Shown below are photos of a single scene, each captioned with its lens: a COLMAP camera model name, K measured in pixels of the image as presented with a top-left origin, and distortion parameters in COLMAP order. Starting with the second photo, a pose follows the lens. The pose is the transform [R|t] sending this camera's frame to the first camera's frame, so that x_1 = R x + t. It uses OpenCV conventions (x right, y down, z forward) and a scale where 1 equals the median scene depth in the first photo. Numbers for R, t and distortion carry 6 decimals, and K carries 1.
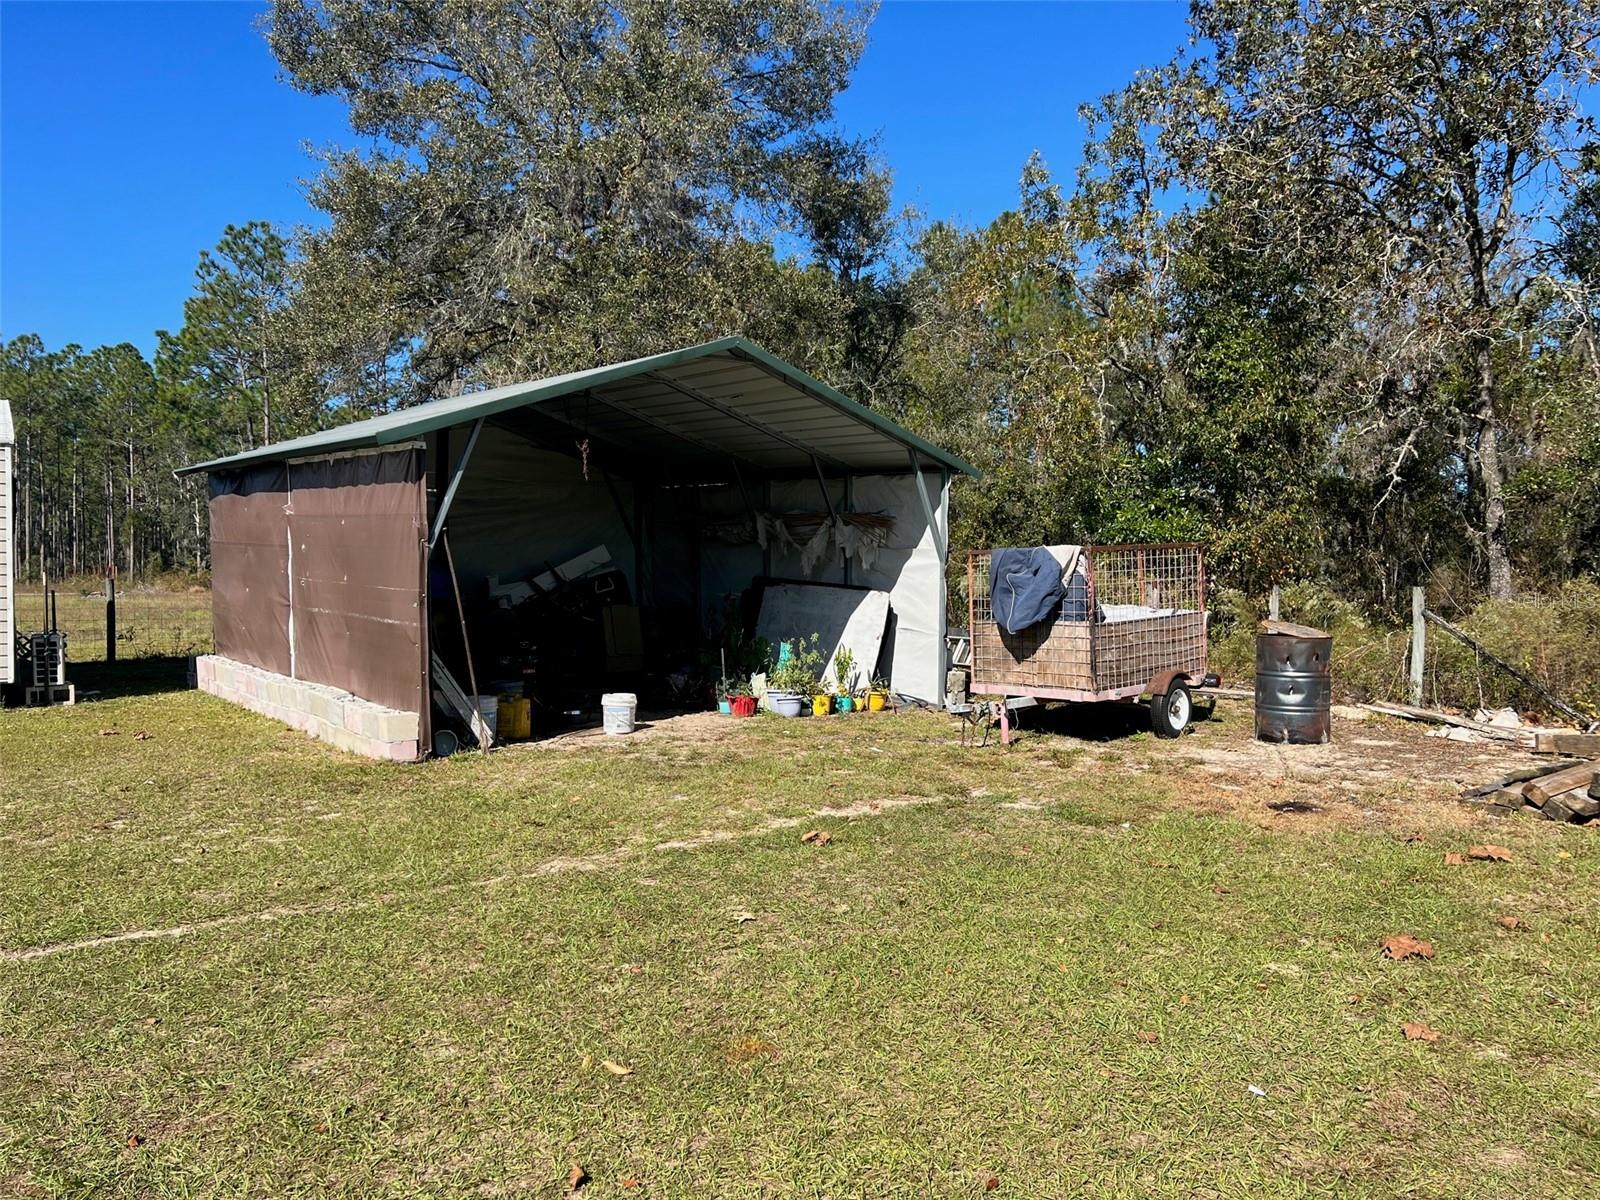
lens RADIAL K [[1205.7, 0, 762.0], [0, 1205.7, 627.7], [0, 0, 1]] dist [0.059042, -0.073019]
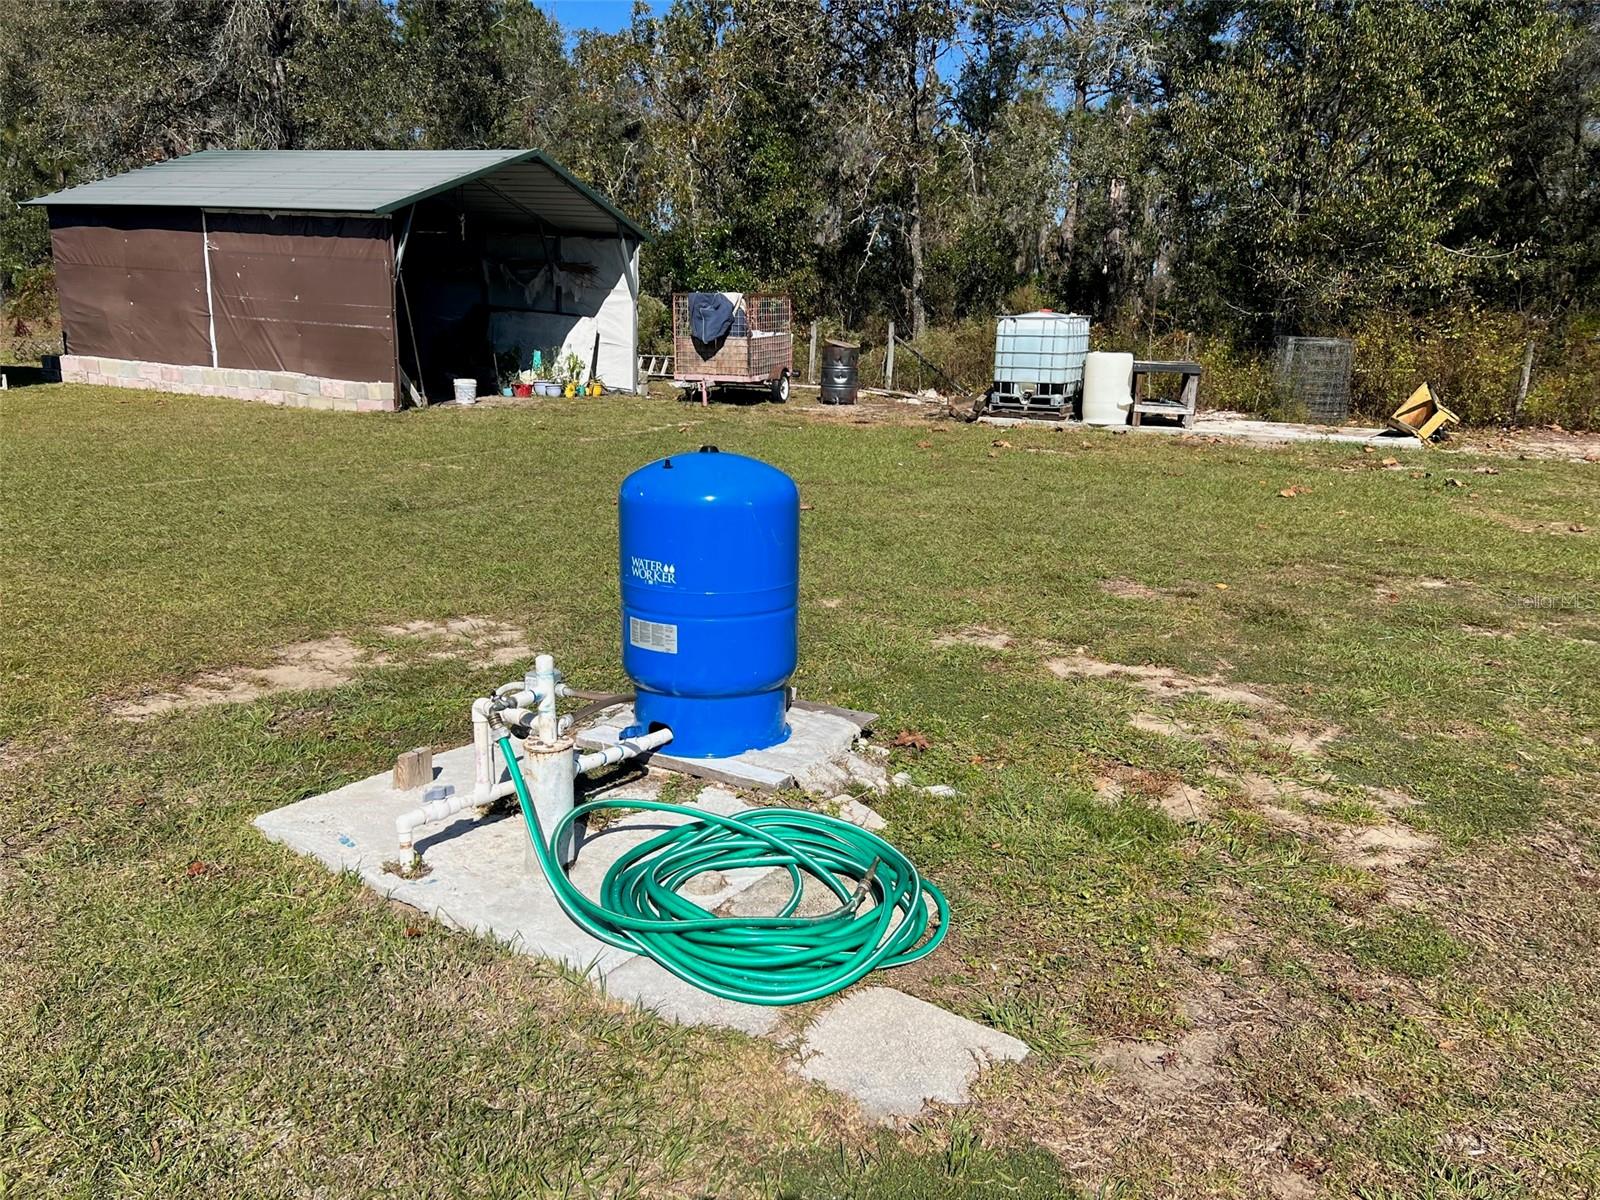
lens RADIAL K [[1205.7, 0, 798.2], [0, 1205.7, 604.0], [0, 0, 1]] dist [0.059042, -0.073019]
pose [[0.890077, -0.081782, 0.448414, -0.410935], [-0.006594, 0.981359, 0.192071, 0.031794], [-0.455763, -0.173915, 0.872946, -0.558291]]
